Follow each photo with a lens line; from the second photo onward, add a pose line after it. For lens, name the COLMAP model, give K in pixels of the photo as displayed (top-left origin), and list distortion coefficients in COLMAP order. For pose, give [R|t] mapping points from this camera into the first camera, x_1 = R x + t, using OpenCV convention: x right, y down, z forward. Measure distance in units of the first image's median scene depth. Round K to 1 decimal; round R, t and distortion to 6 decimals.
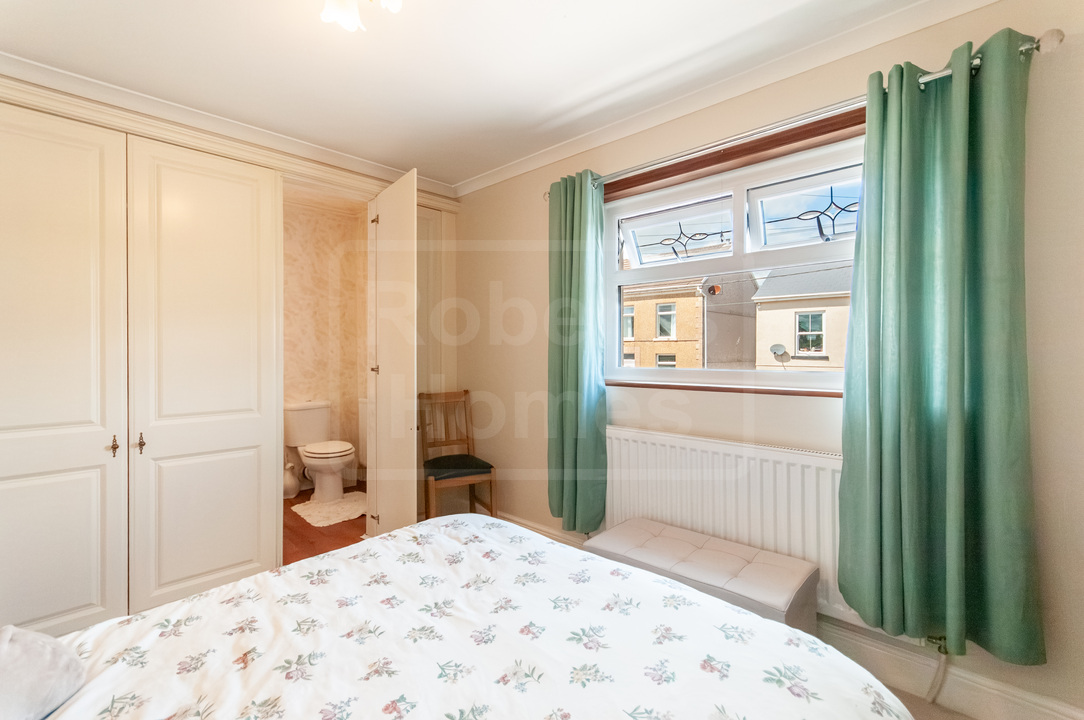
lens RADIAL K [[474.1, 0, 544.0], [0, 474.1, 352.6], [0, 0, 1]] dist [0.000187, -0.000188]
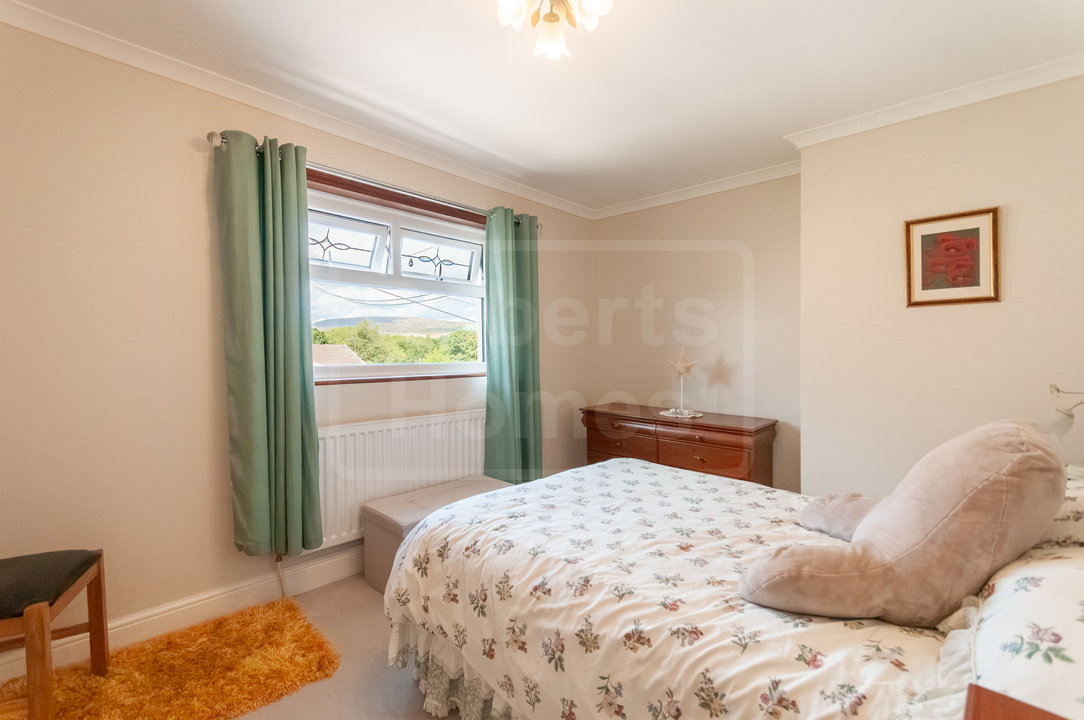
lens RADIAL K [[474.1, 0, 544.0], [0, 474.1, 352.6], [0, 0, 1]] dist [0.000187, -0.000188]
pose [[0.018229, -0.006277, 0.999814, -1.281158], [-0.001426, 0.999979, 0.006304, -0.002944], [-0.999833, -0.001541, 0.018220, 0.840246]]
